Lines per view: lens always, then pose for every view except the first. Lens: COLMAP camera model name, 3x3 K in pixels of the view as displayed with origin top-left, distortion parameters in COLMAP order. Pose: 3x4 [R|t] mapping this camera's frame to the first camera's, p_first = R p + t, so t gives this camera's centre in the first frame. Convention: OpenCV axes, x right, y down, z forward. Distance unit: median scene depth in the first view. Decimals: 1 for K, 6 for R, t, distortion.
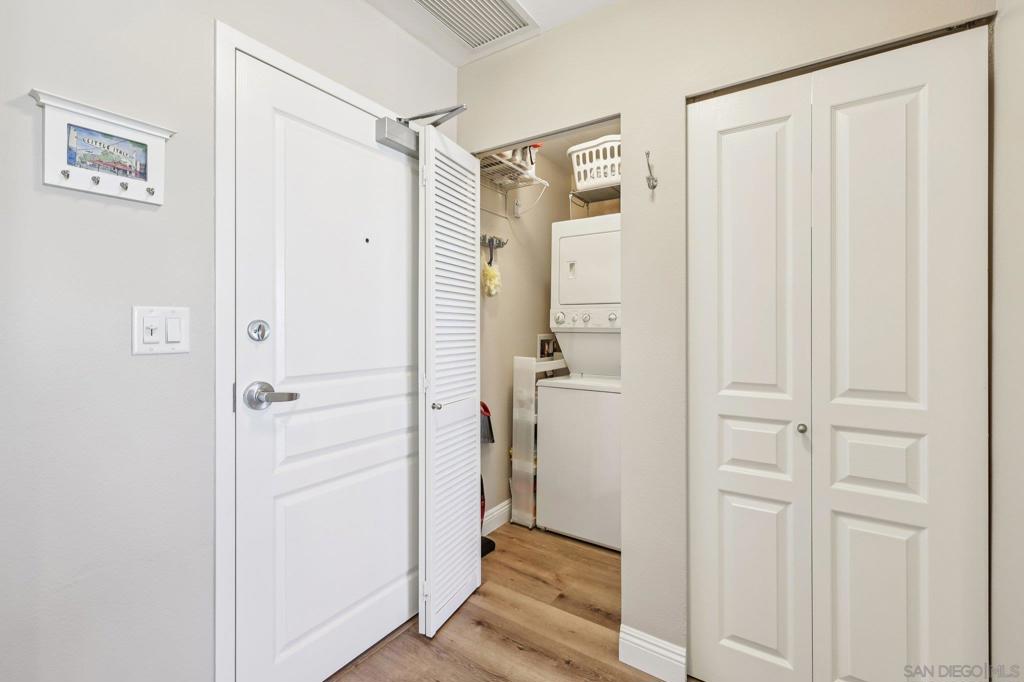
lens RADIAL K [[446.3, 0, 514.6], [0, 446.3, 331.0], [0, 0, 1]] dist [0.000794, 0.000166]
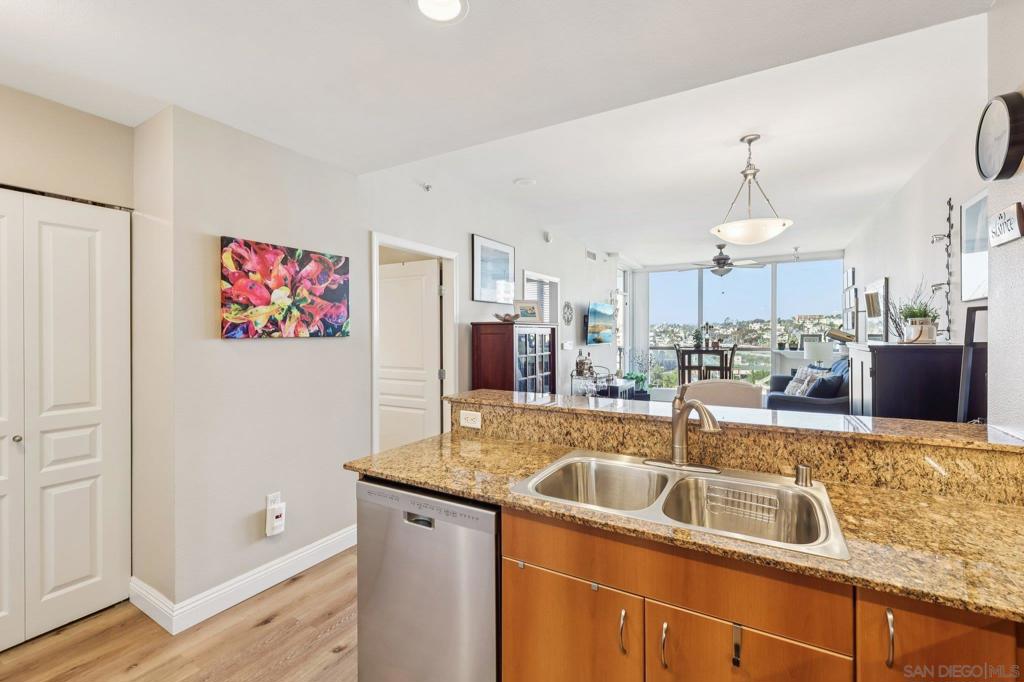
lens RADIAL K [[446.3, 0, 514.6], [0, 446.3, 331.0], [0, 0, 1]] dist [0.000794, 0.000166]
pose [[-0.070425, 0.002209, 0.997515, -0.638287], [0.004999, 0.999986, -0.001862, -0.082732], [-0.997505, 0.004855, -0.070435, -0.349211]]
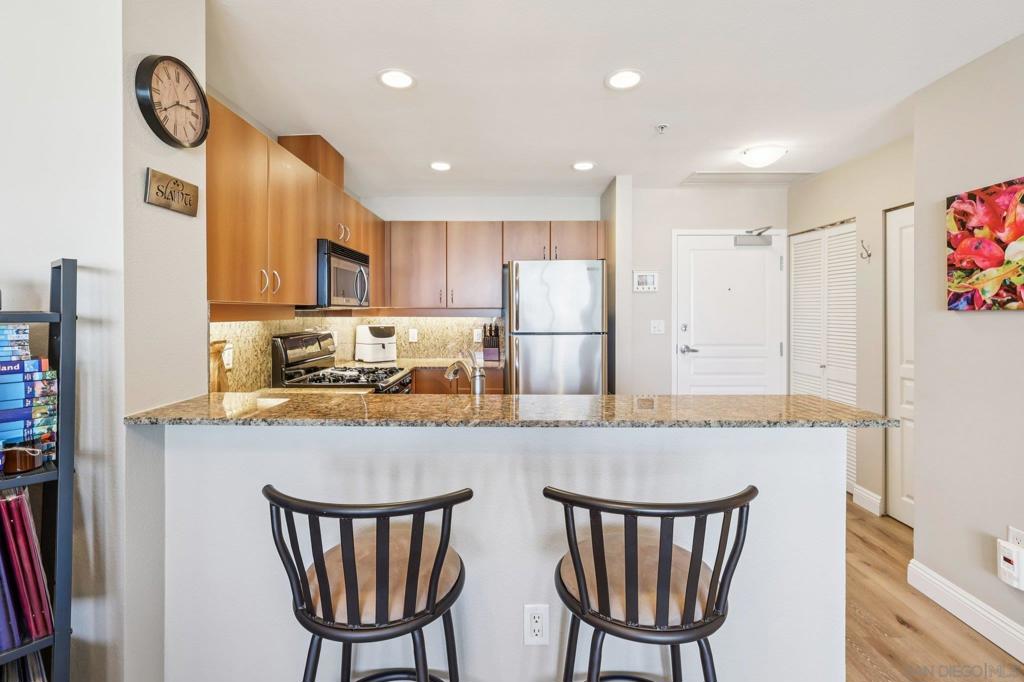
lens RADIAL K [[452.4, 0, 512.2], [0, 452.4, 314.5], [0, 0, 1]] dist [0.000105, 0.000267]
pose [[0.556627, -0.000125, -0.830763, 0.891494], [-0.001115, 0.999999, -0.000898, -0.057589], [0.830762, 0.001426, 0.556626, -1.124627]]
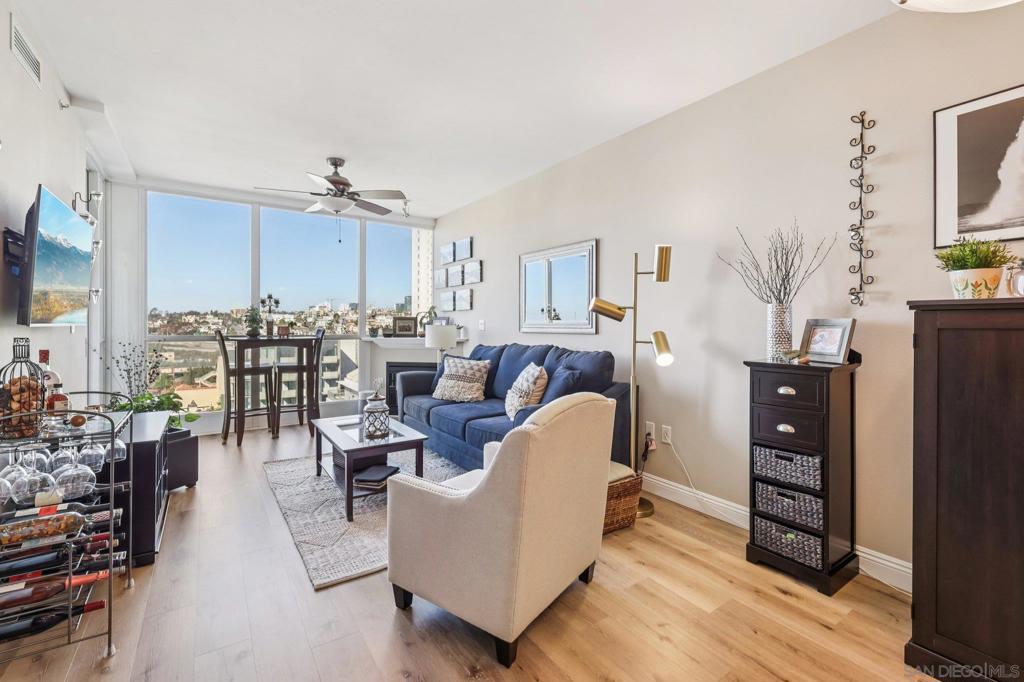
lens RADIAL K [[446.3, 0, 514.6], [0, 446.3, 331.0], [0, 0, 1]] dist [0.000794, 0.000166]
pose [[-0.930725, -0.009770, 0.365589, 1.257629], [-0.005843, 0.999913, 0.011846, 0.011722], [-0.365673, 0.008889, -0.930701, -0.590548]]
